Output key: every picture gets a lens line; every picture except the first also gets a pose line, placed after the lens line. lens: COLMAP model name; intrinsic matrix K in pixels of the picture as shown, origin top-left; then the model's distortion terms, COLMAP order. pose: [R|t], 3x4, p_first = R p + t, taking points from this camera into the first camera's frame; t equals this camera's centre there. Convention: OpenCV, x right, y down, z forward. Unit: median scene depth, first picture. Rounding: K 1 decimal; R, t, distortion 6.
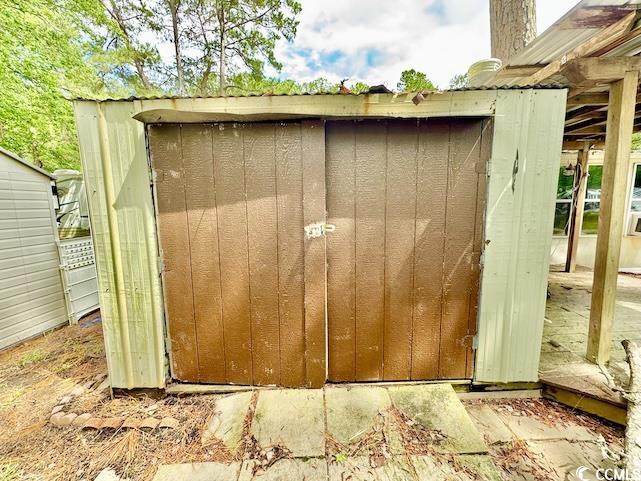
lens RADIAL K [[255.1, 0, 321.0], [0, 255.1, 241.7], [0, 0, 1]] dist [-0.002023, -0.000162]
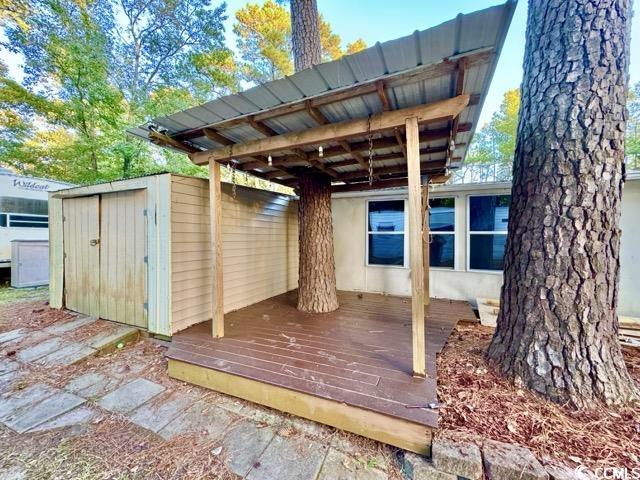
lens RADIAL K [[254.7, 0, 320.5], [0, 254.7, 241.2], [0, 0, 1]] dist [-0.002023, -0.000162]
pose [[0.912560, 0.027066, -0.408045, 2.545757], [-0.077868, 0.991052, -0.108409, 0.035458], [0.401460, 0.130703, 0.906502, -0.210543]]
